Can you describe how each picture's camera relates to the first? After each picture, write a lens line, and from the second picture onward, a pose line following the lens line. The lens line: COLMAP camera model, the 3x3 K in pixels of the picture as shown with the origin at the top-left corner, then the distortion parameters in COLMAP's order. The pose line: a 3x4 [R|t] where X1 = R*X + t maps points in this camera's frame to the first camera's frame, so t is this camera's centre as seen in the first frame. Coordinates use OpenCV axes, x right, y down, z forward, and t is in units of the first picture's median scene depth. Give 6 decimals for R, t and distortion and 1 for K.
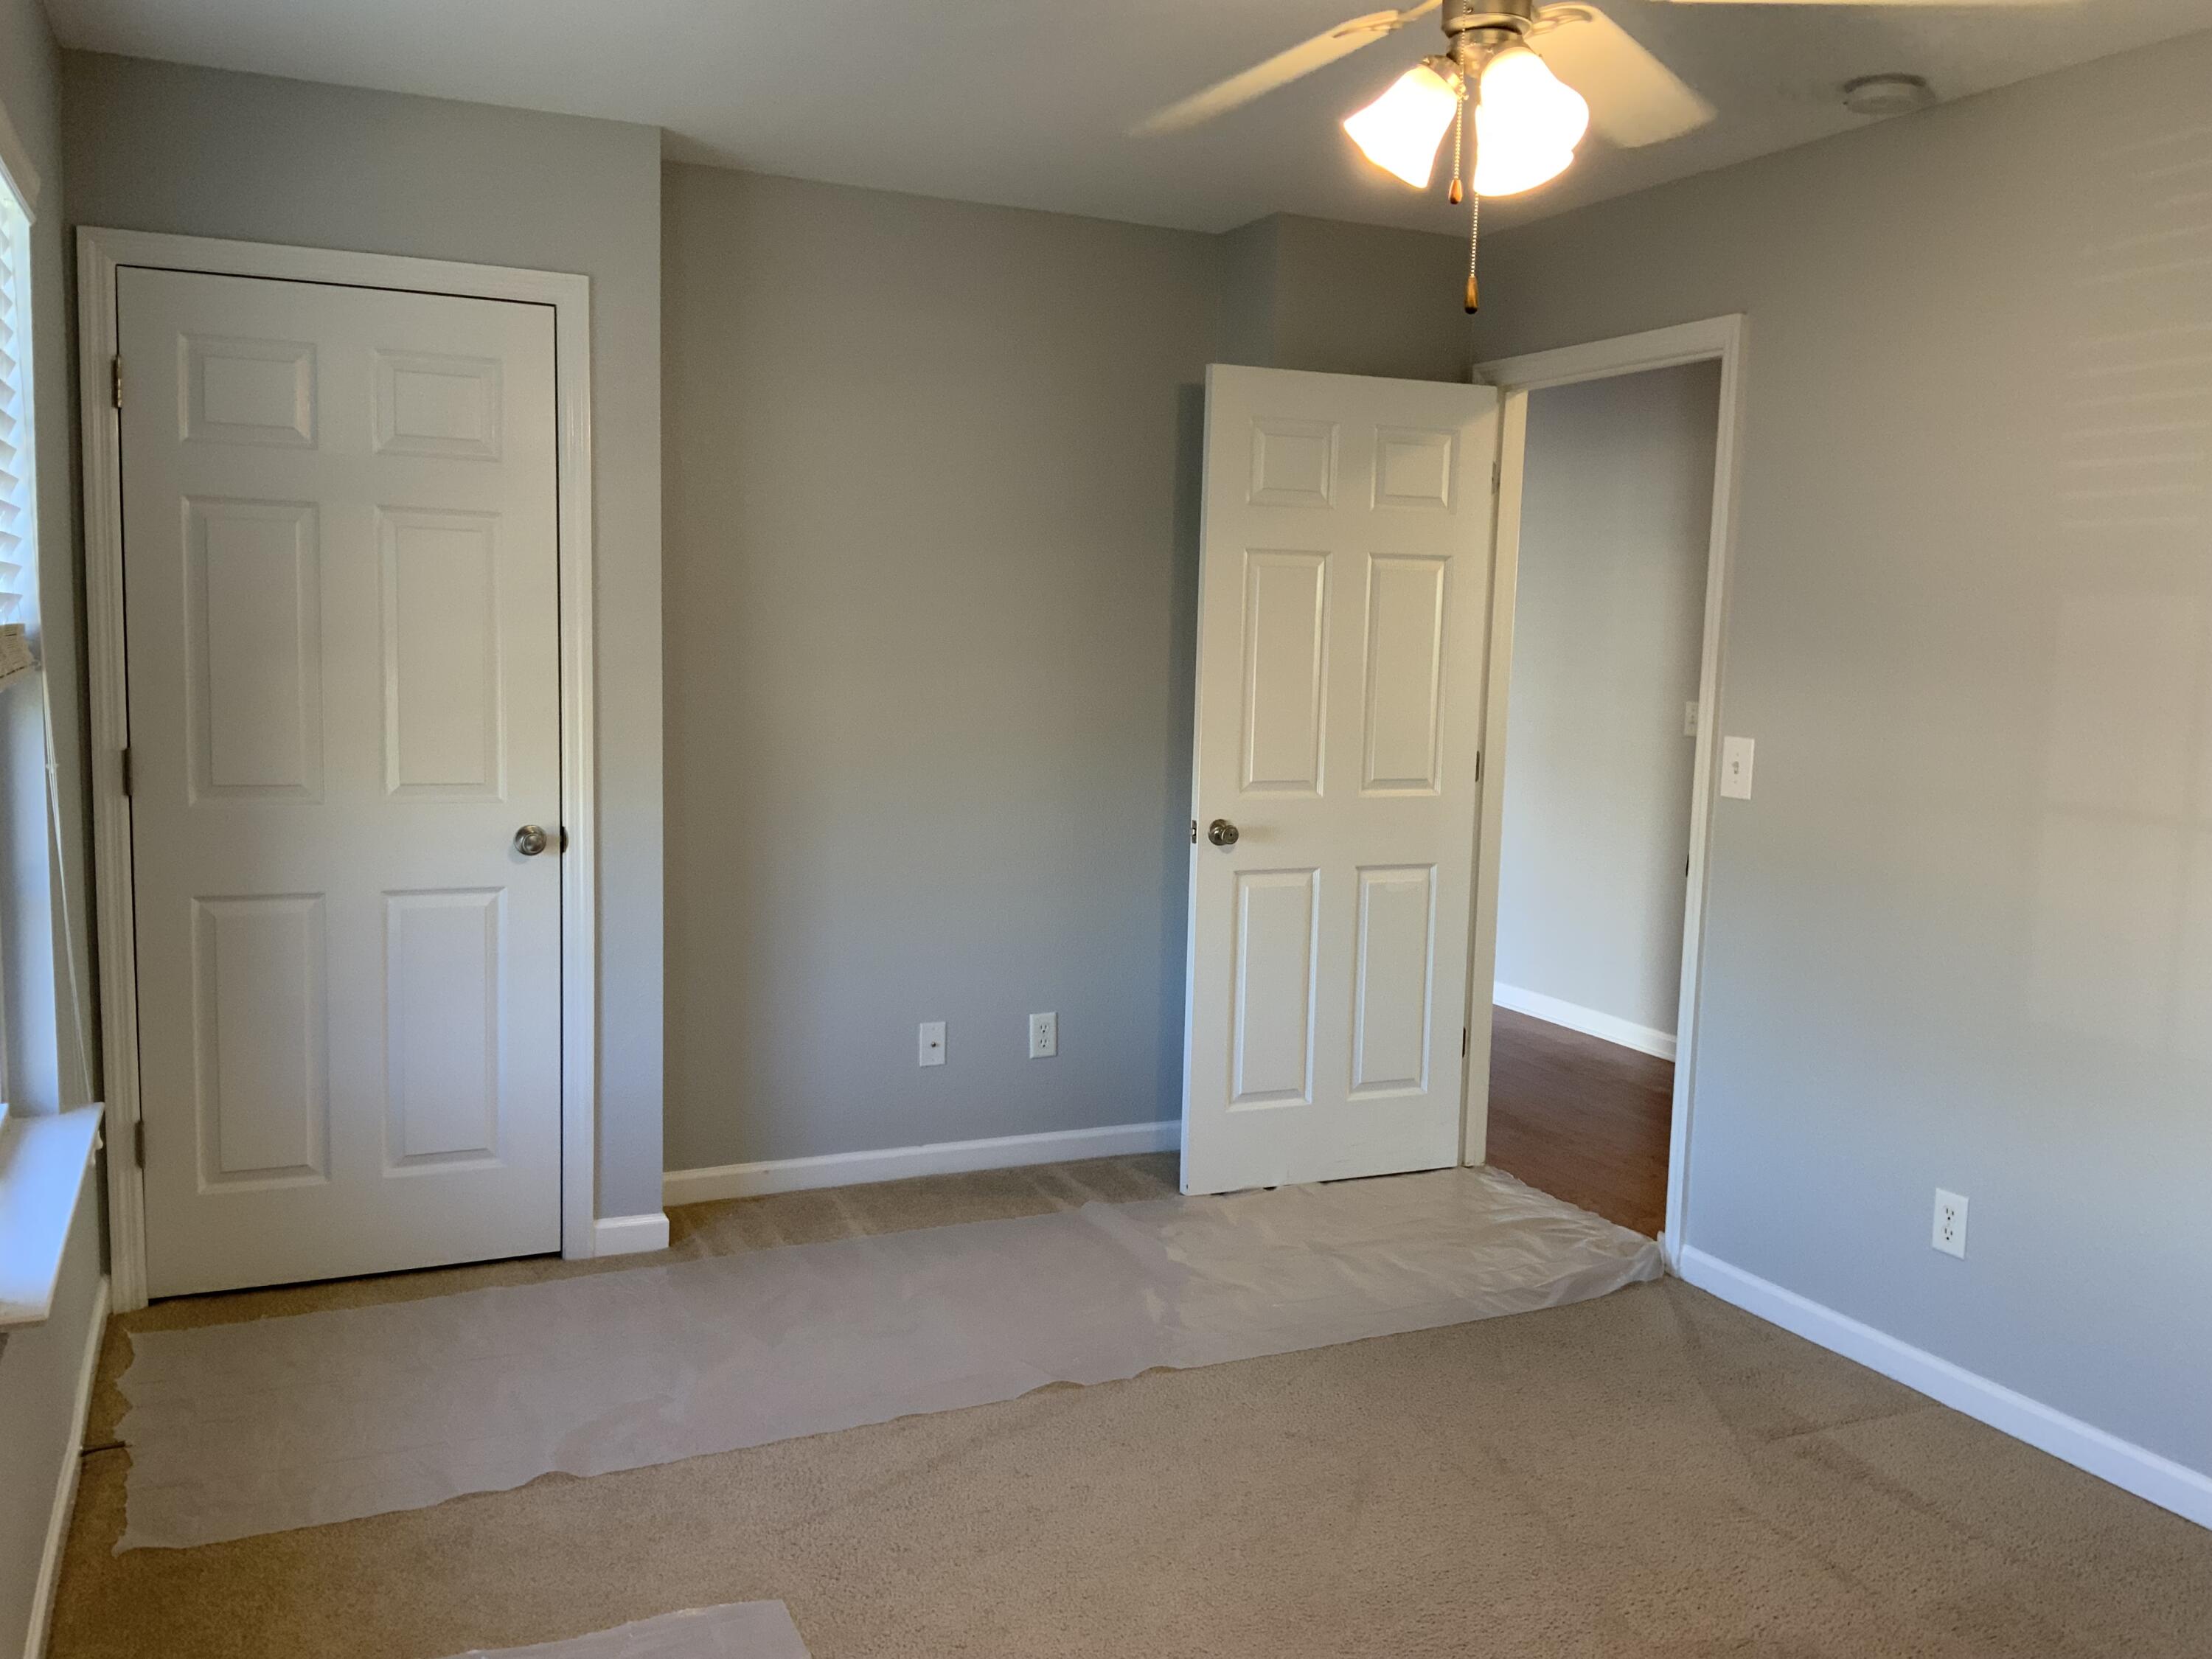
lens RADIAL K [[1856.8, 0, 1109.6], [0, 1856.8, 827.0], [0, 0, 1]] dist [0.091106, -0.148398]
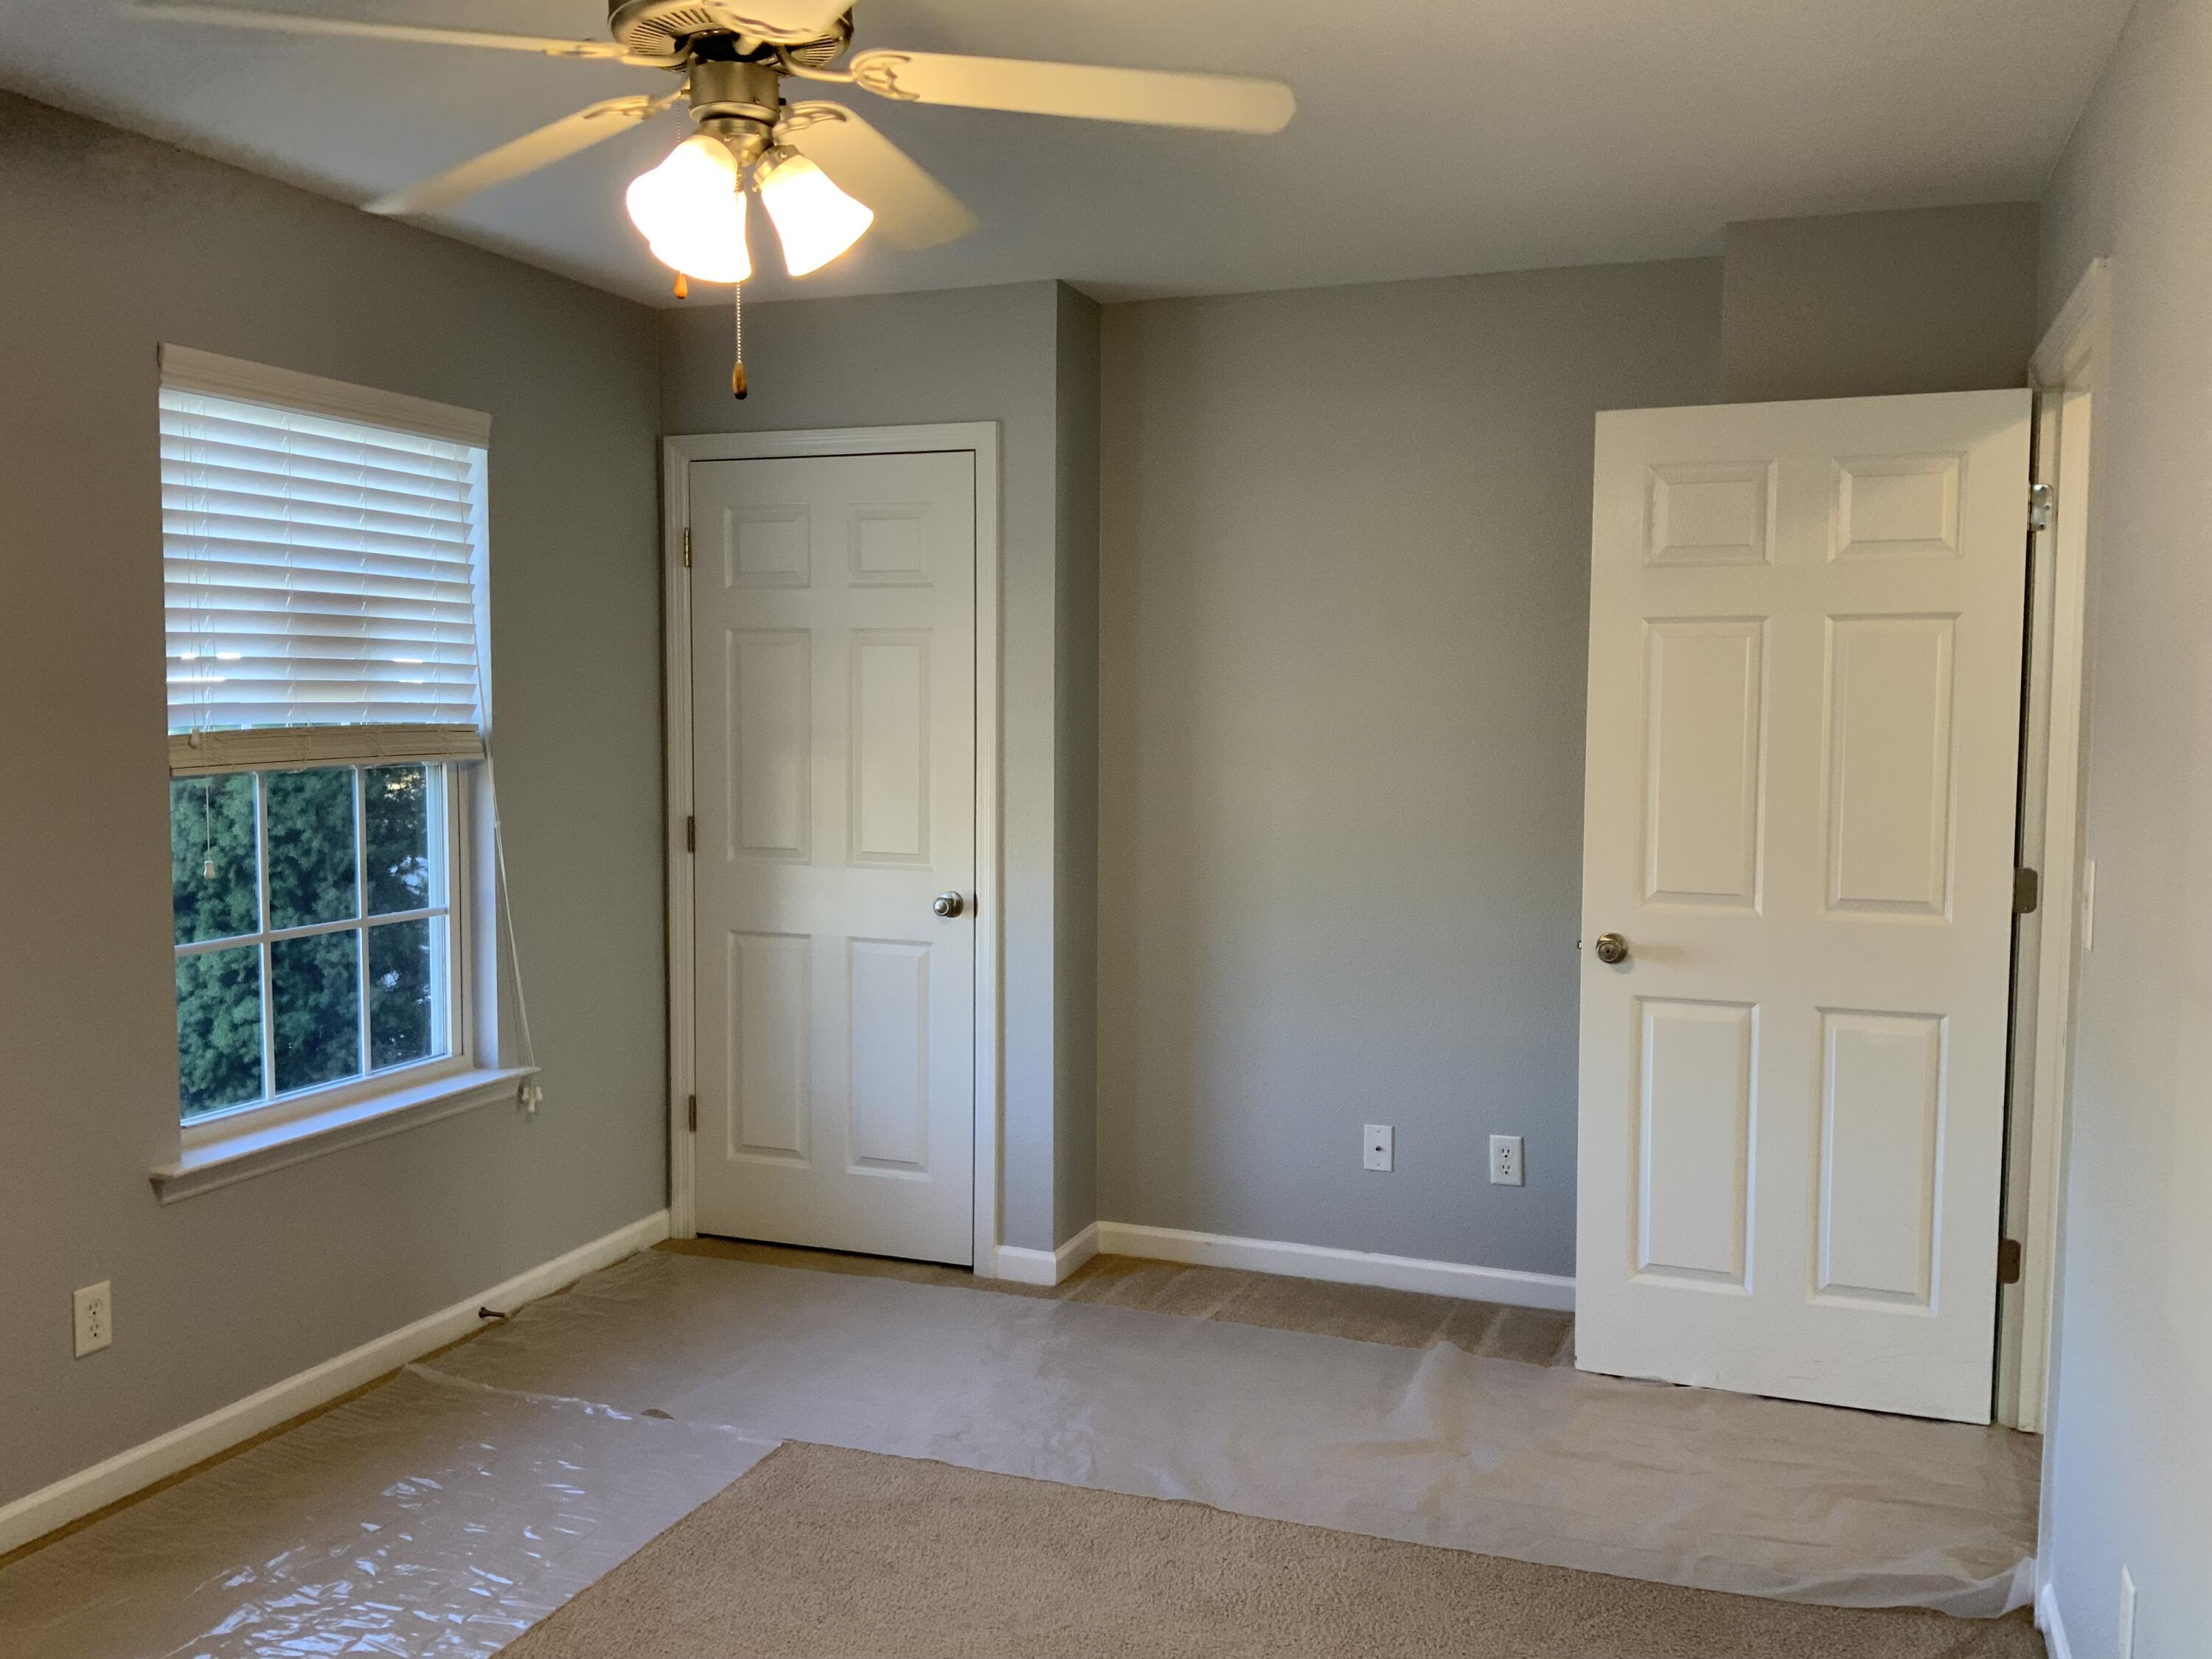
lens RADIAL K [[1856.8, 0, 1090.4], [0, 1856.8, 823.9], [0, 0, 1]] dist [0.091106, -0.148398]
pose [[0.688577, 0.026198, -0.724690, 0.526484], [-0.065457, 0.997513, -0.026134, -0.016415], [0.722203, 0.065431, 0.688580, 0.230200]]
